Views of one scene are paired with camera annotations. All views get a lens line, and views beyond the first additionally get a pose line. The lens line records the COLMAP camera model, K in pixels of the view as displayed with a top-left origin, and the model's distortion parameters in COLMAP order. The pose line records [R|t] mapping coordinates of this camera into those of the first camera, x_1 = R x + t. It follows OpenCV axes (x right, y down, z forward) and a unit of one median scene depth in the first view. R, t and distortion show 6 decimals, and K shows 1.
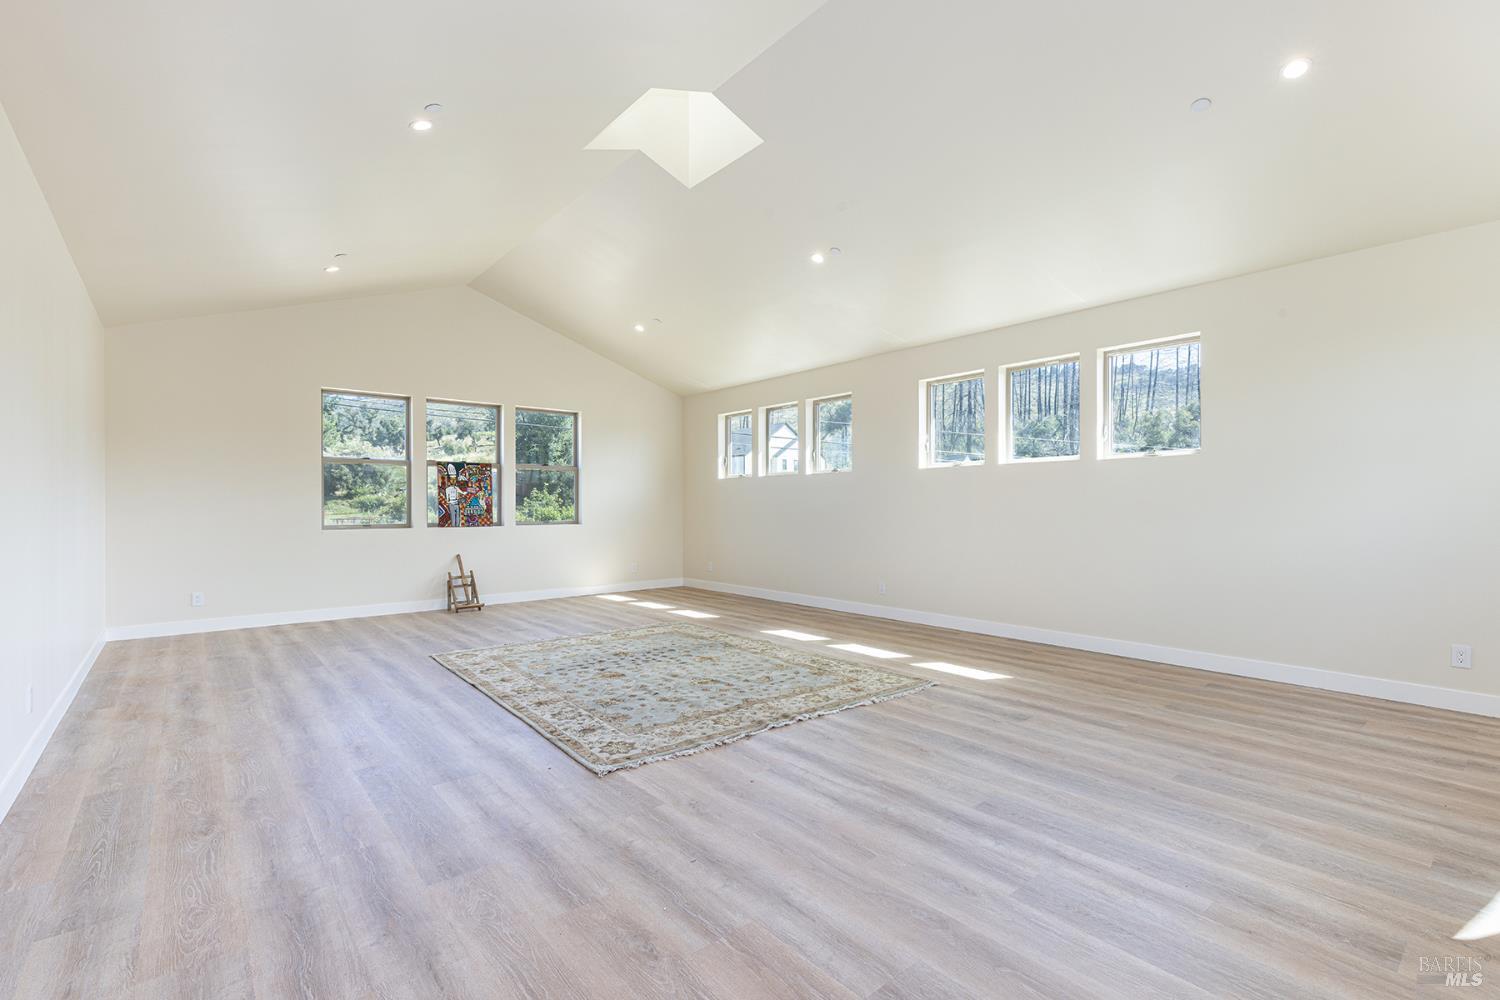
lens RADIAL K [[688.7, 0, 755.9], [0, 688.7, 510.7], [0, 0, 1]] dist [0.001292, -0.000202]
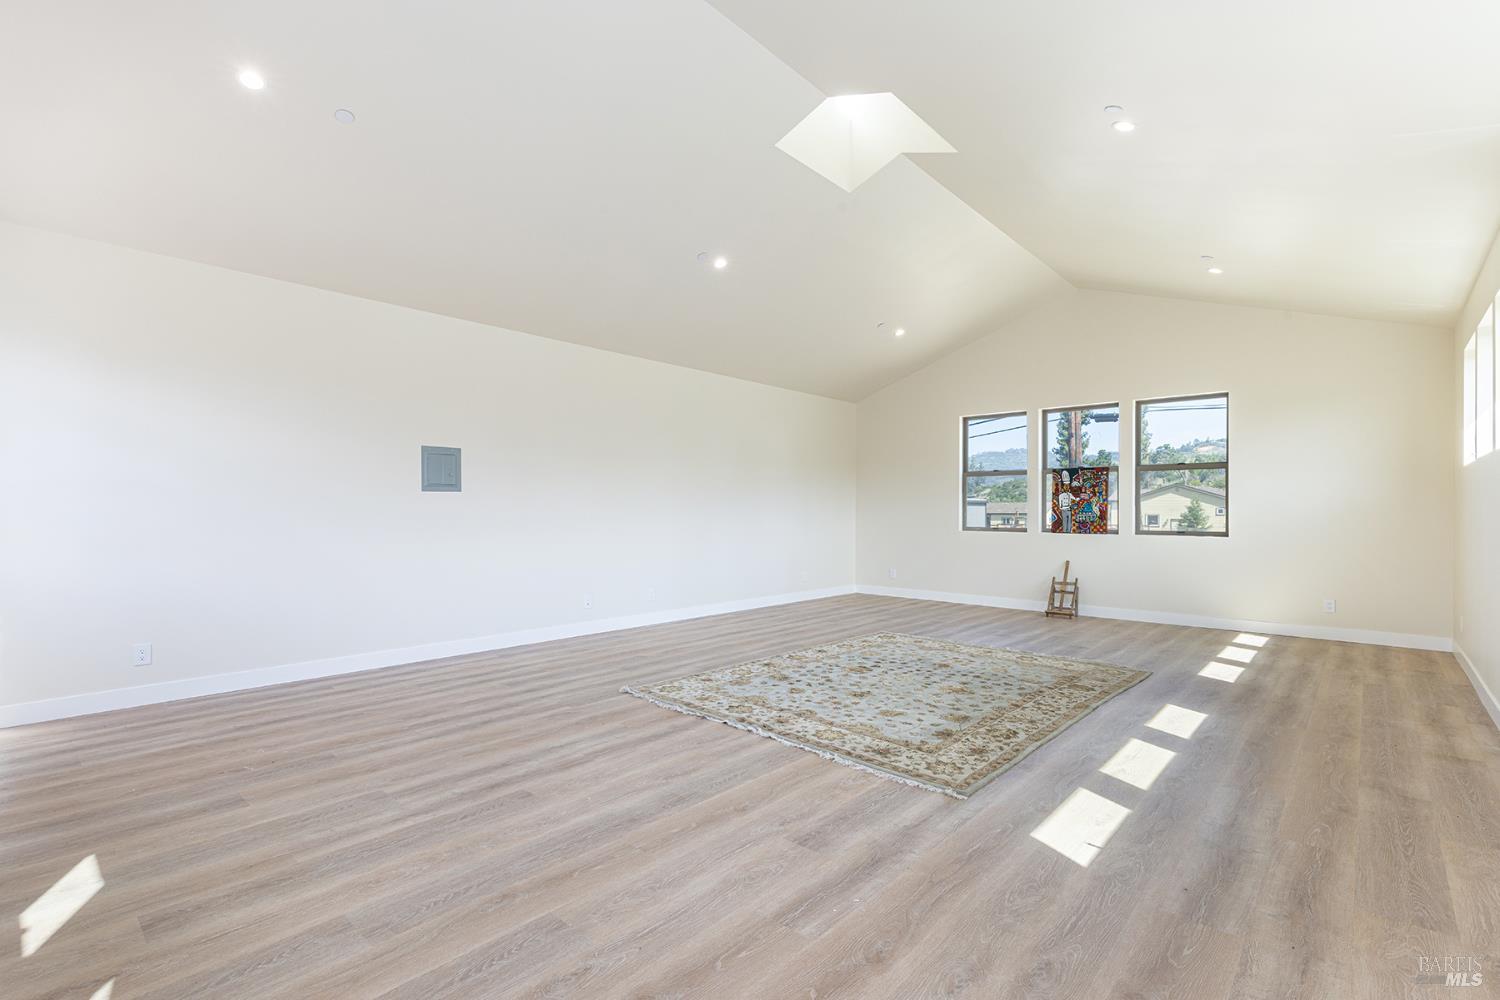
lens RADIAL K [[688.7, 0, 755.9], [0, 688.7, 510.7], [0, 0, 1]] dist [0.001292, -0.000202]
pose [[0.128387, 0.004963, -0.991712, 0.869120], [-0.014759, 0.999886, 0.003093, -0.009366], [0.991614, 0.014239, 0.128445, 0.738024]]
